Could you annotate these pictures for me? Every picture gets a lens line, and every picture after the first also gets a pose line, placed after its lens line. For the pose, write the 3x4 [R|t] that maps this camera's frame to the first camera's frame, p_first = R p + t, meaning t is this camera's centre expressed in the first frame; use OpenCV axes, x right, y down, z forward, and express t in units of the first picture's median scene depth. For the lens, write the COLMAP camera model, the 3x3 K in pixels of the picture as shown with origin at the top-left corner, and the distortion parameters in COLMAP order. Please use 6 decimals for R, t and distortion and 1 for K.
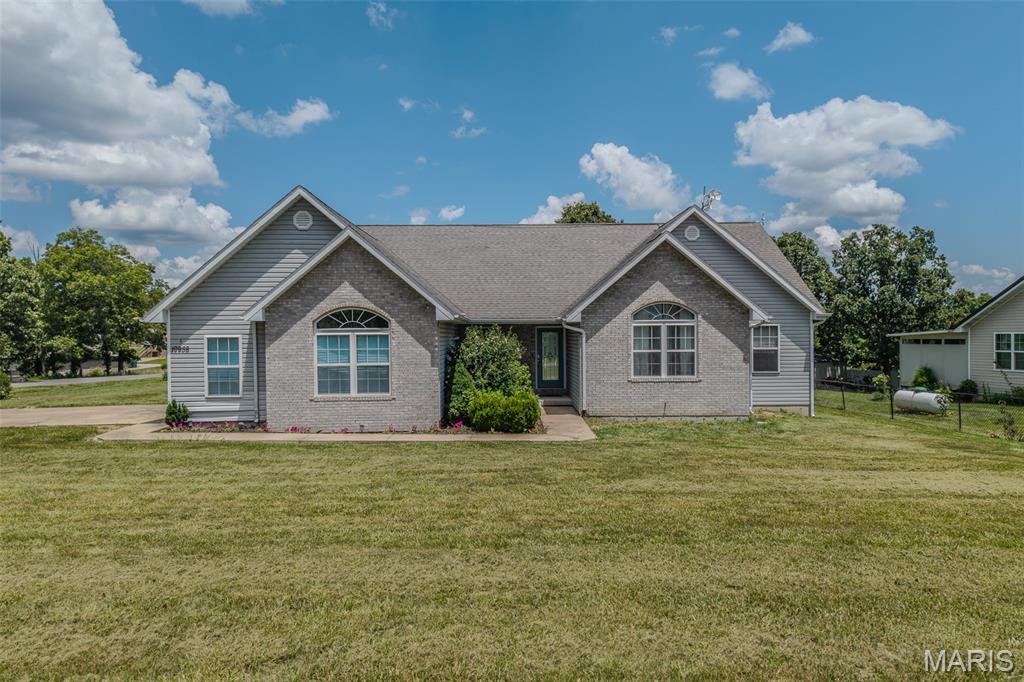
lens RADIAL K [[695.4, 0, 509.0], [0, 695.4, 351.7], [0, 0, 1]] dist [0.027236, -0.015333]
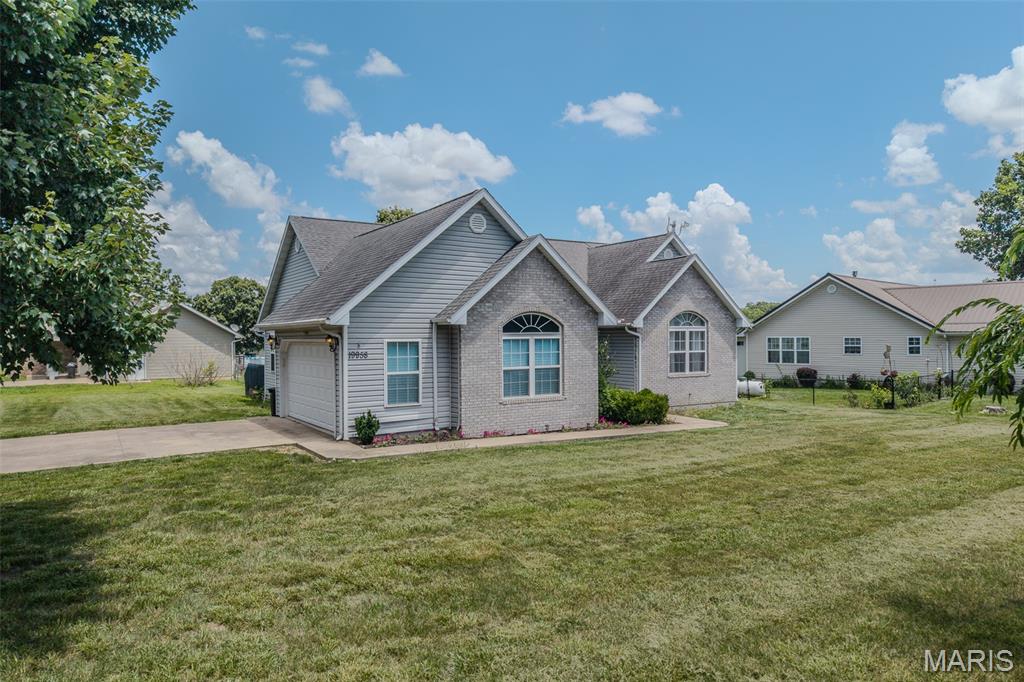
lens RADIAL K [[695.4, 0, 501.0], [0, 695.4, 331.7], [0, 0, 1]] dist [0.027236, -0.015333]
pose [[0.847718, 0.004938, 0.530424, -0.790867], [0.013710, 0.999419, -0.031214, -0.002680], [-0.530269, 0.033733, 0.847158, 0.146257]]
